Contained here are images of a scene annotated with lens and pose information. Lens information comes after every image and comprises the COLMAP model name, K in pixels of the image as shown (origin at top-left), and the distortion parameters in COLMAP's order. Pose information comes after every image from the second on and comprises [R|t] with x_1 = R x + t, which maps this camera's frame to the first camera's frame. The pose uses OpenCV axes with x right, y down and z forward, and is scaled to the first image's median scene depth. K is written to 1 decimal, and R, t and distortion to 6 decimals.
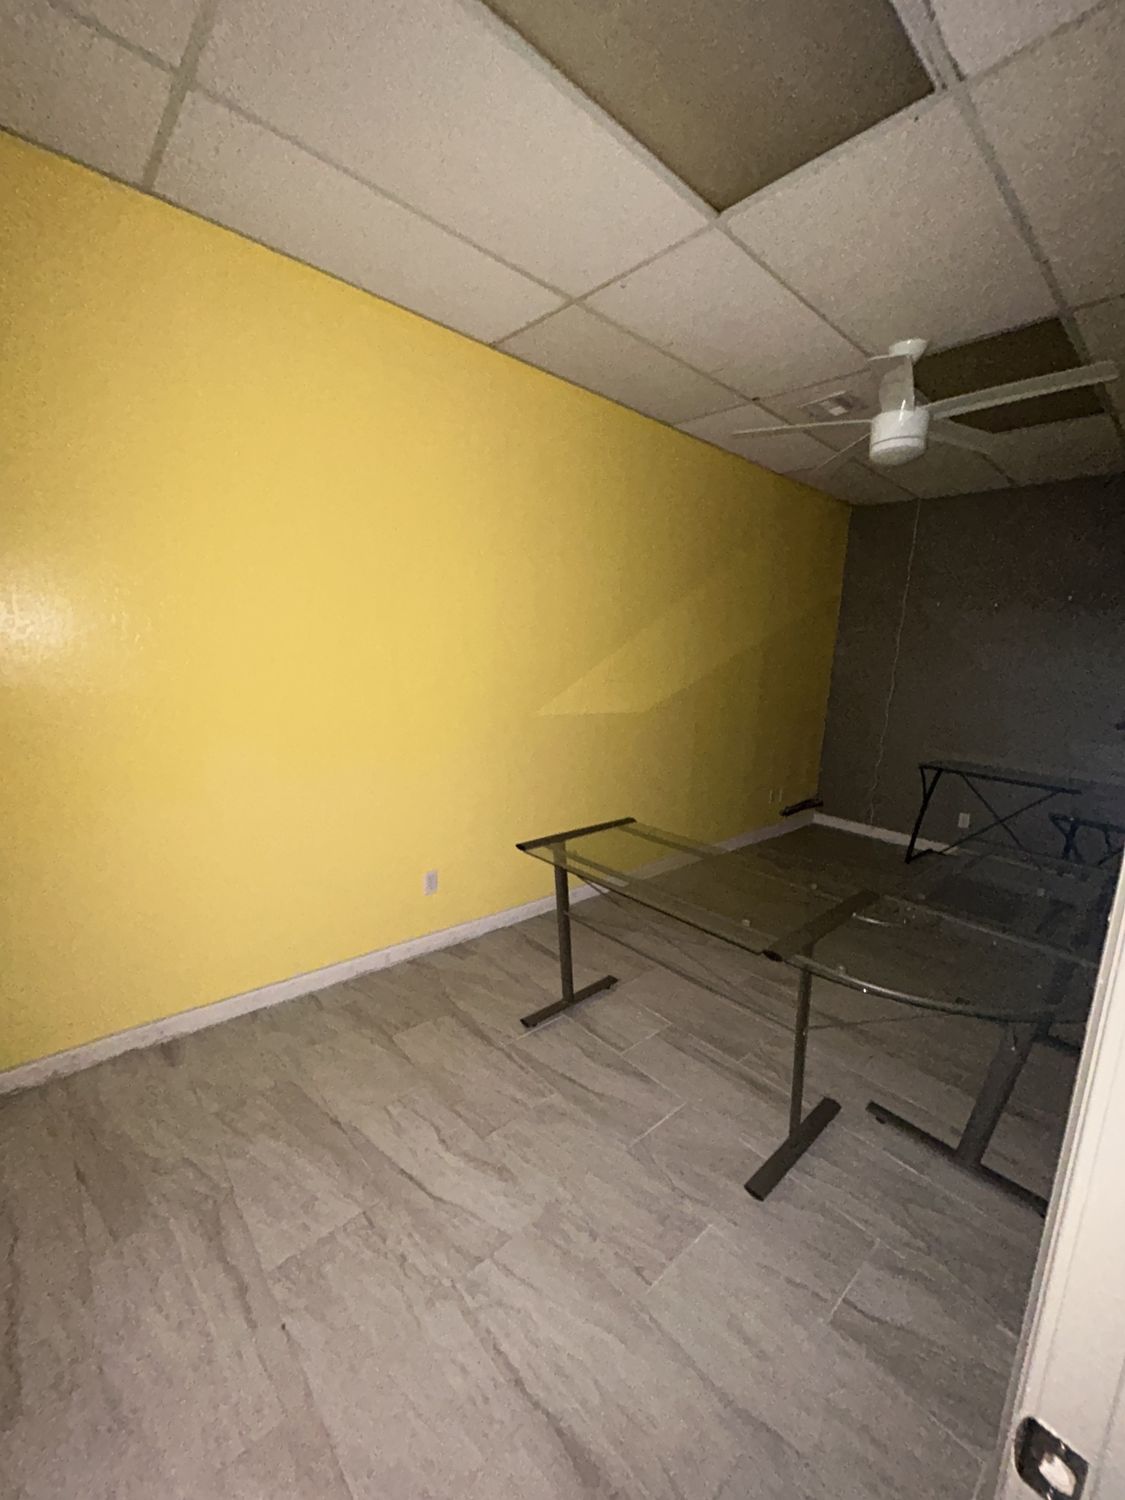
lens RADIAL K [[598.5, 0, 563.9], [0, 598.5, 748.5], [0, 0, 1]] dist [-0.008606, 0.001902]
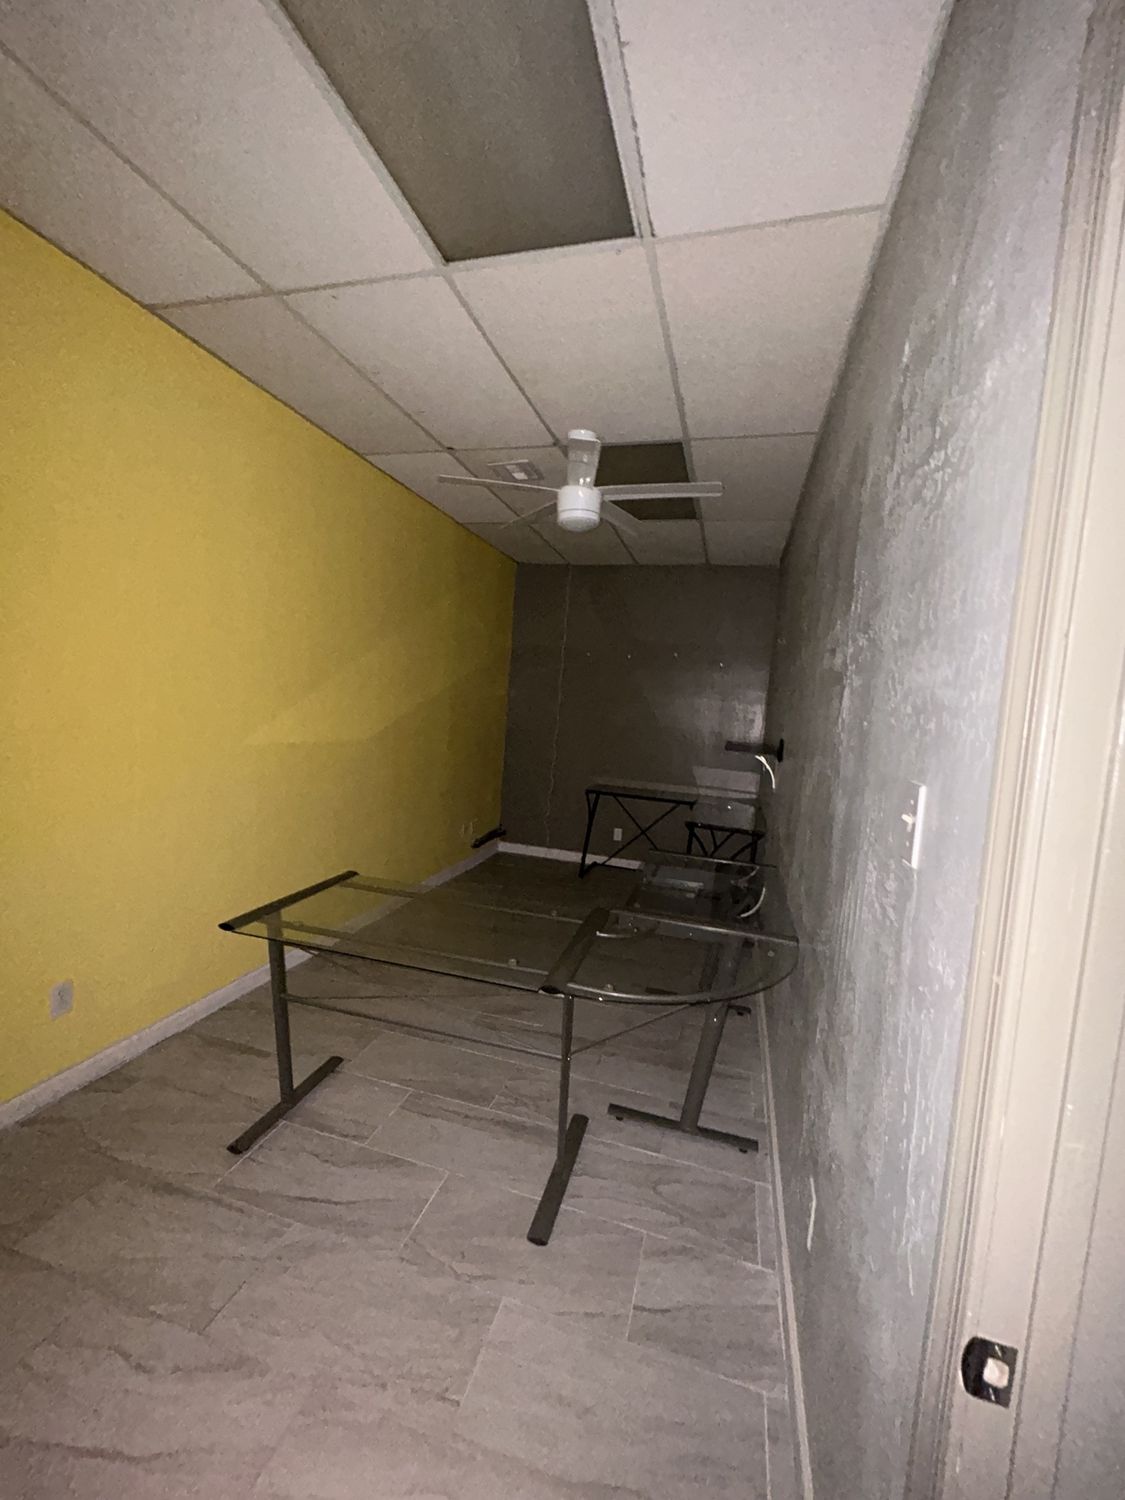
lens RADIAL K [[598.5, 0, 567.5], [0, 598.5, 748.1], [0, 0, 1]] dist [-0.008606, 0.001902]
pose [[0.846889, -0.027211, 0.531073, -0.094038], [0.059954, 0.997208, -0.044512, -0.008981], [-0.528379, 0.069537, 0.846156, 0.063134]]
